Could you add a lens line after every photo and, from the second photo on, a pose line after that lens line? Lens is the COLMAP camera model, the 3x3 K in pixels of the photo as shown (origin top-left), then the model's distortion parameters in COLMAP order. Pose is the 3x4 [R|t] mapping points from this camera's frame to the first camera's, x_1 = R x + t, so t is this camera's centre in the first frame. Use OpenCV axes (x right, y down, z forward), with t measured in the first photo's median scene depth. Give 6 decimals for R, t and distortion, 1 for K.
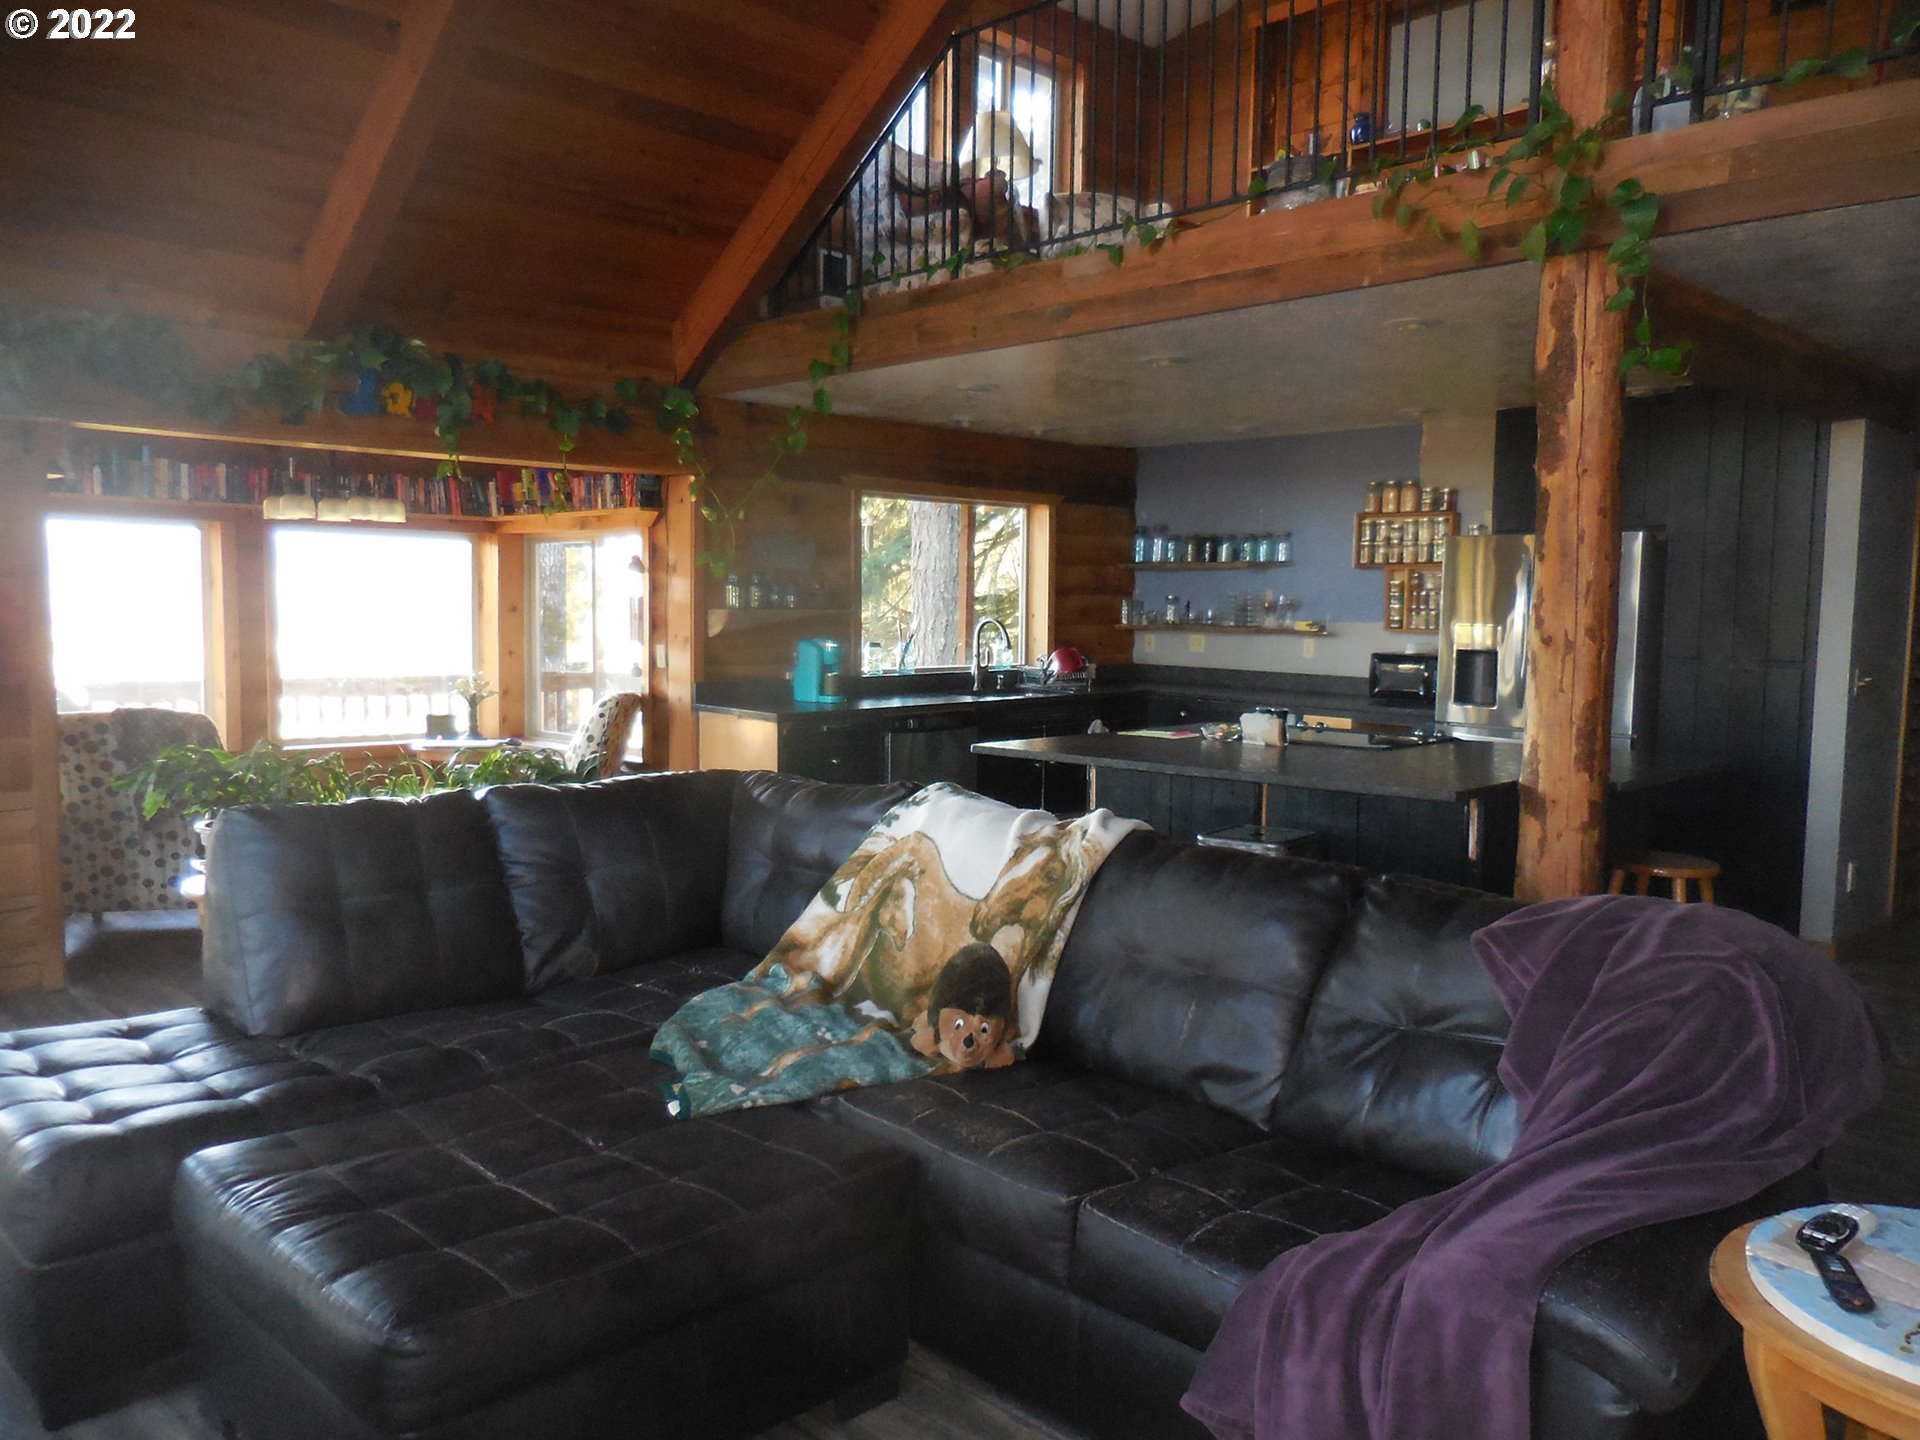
lens RADIAL K [[1449.2, 0, 960.0], [0, 1449.2, 720.0], [0, 0, 1]] dist [-0.007595, 0.004361]
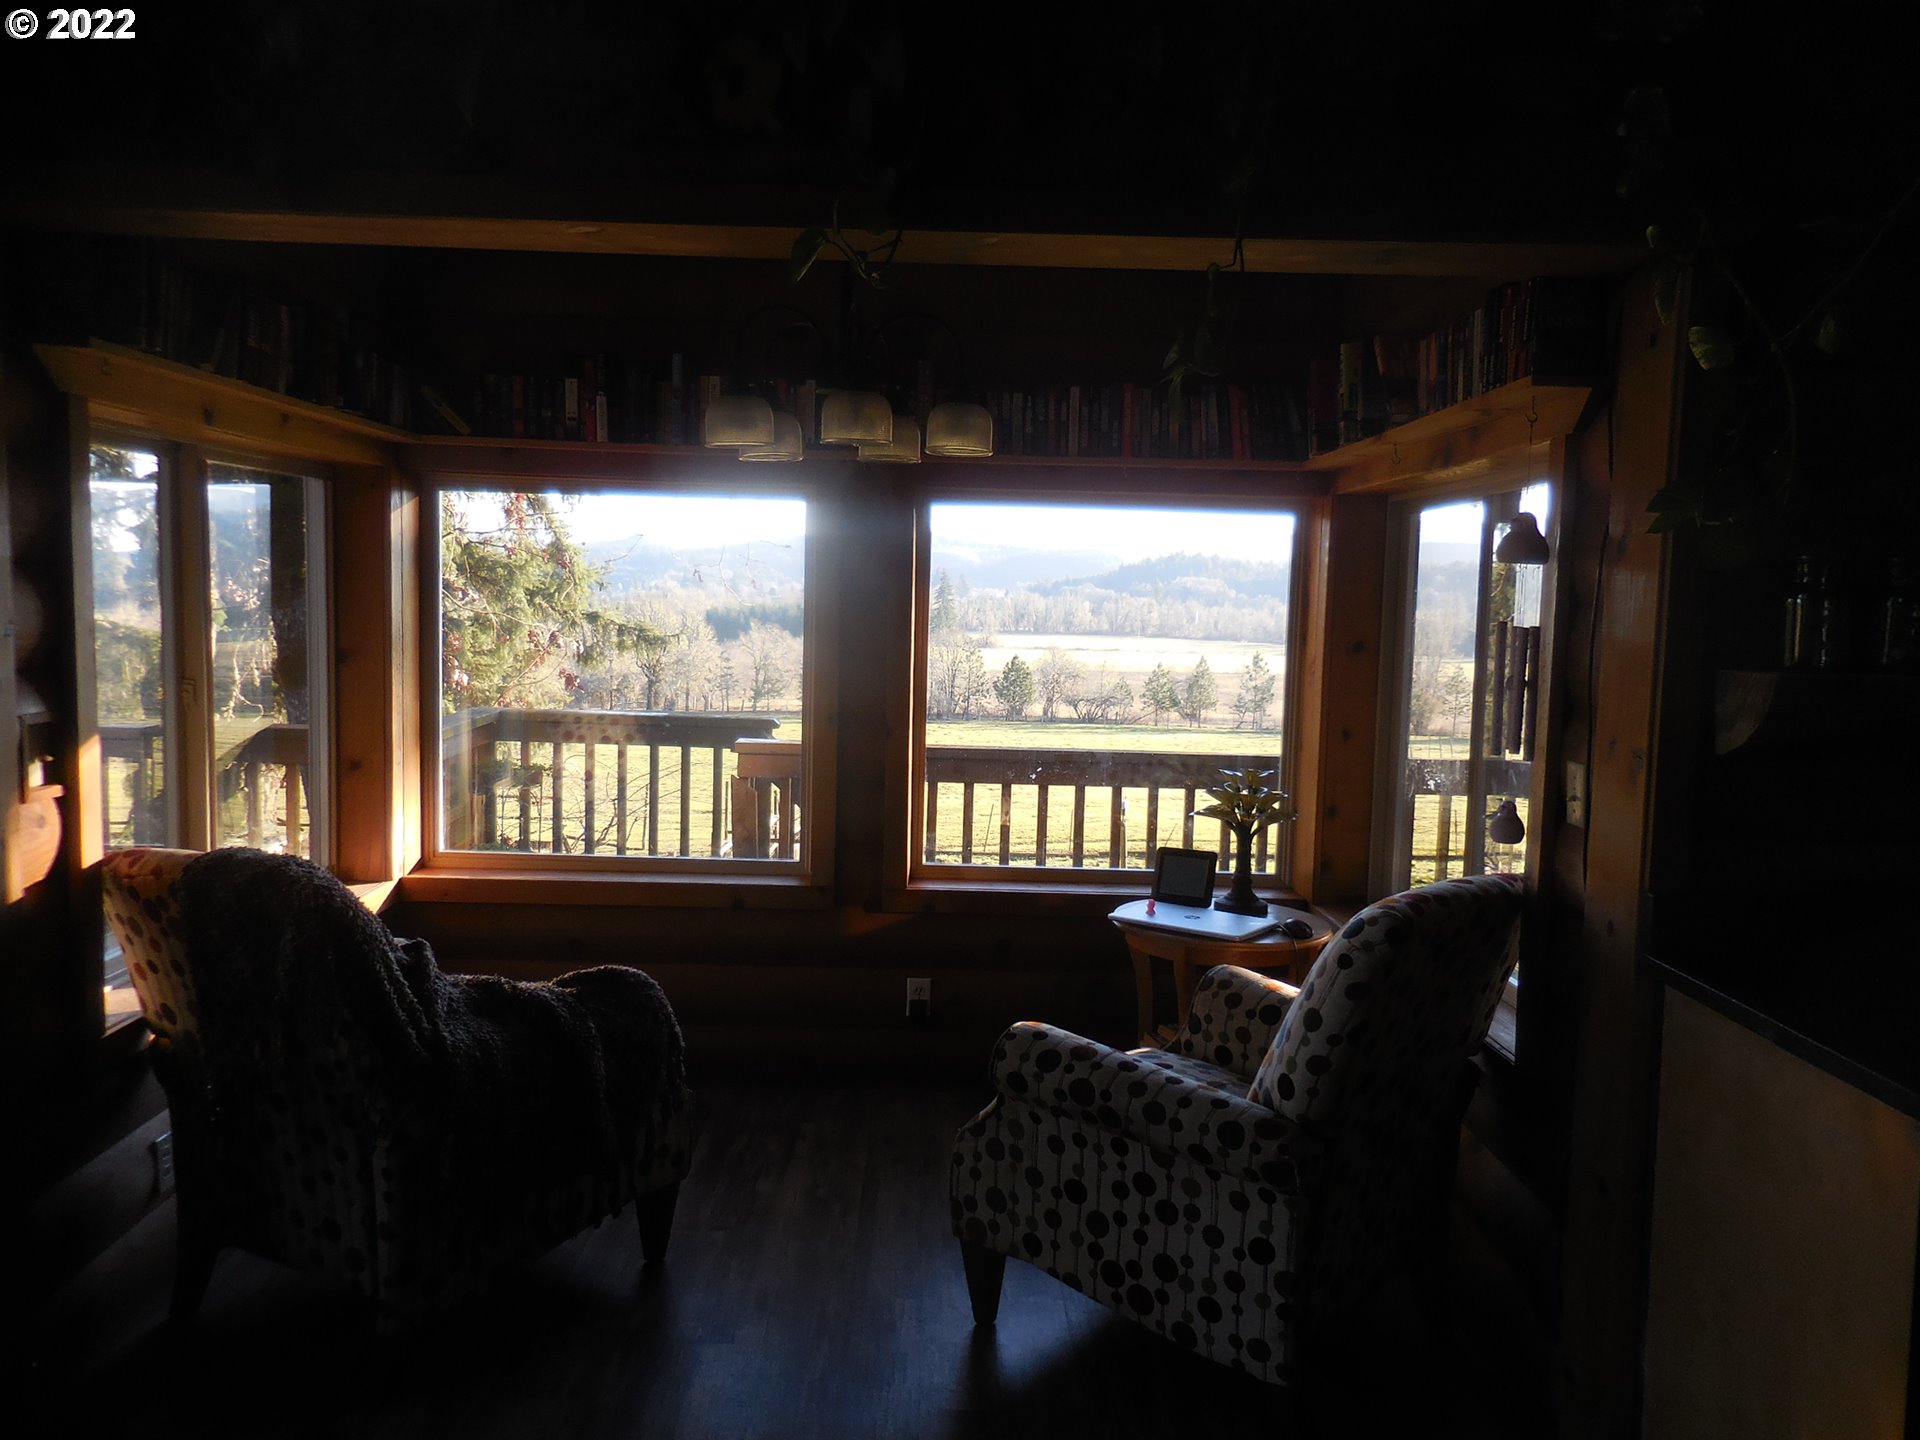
lens RADIAL K [[1449.2, 0, 960.0], [0, 1449.2, 720.0], [0, 0, 1]] dist [-0.007595, 0.004361]
pose [[0.724210, 0.060552, -0.686916, -0.073759], [-0.069461, 0.997476, 0.014696, -0.058634], [0.686073, 0.037070, 0.726588, 0.645481]]
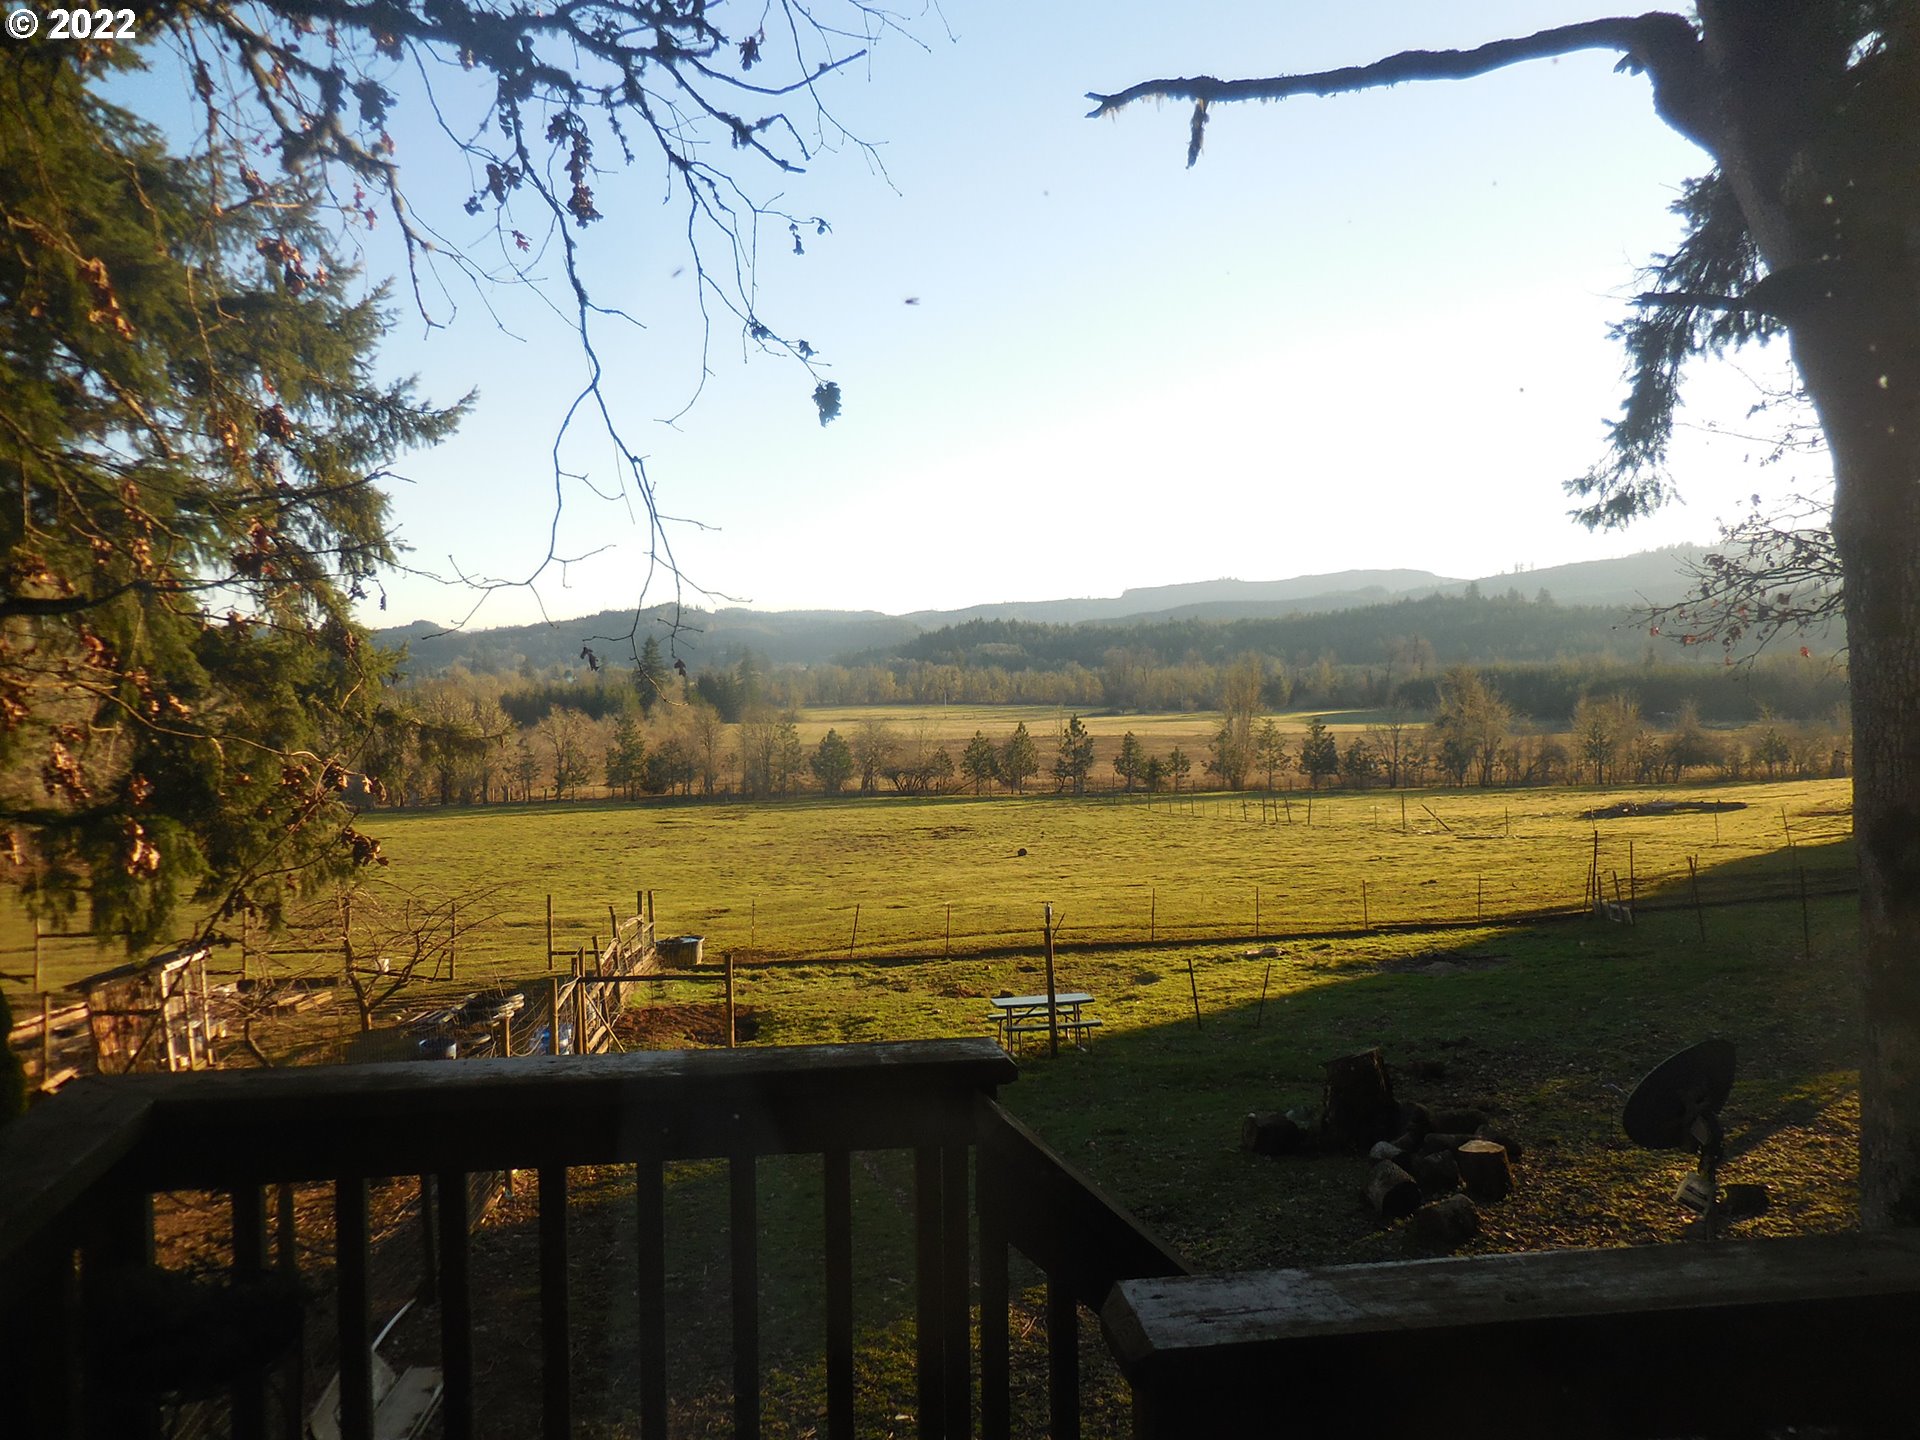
lens RADIAL K [[1449.2, 0, 960.0], [0, 1449.2, 720.0], [0, 0, 1]] dist [-0.007595, 0.004361]
pose [[0.810669, -0.007025, -0.585463, -0.085749], [-0.020268, 0.998992, -0.040052, -0.059507], [0.585154, 0.044335, 0.809709, 0.652605]]
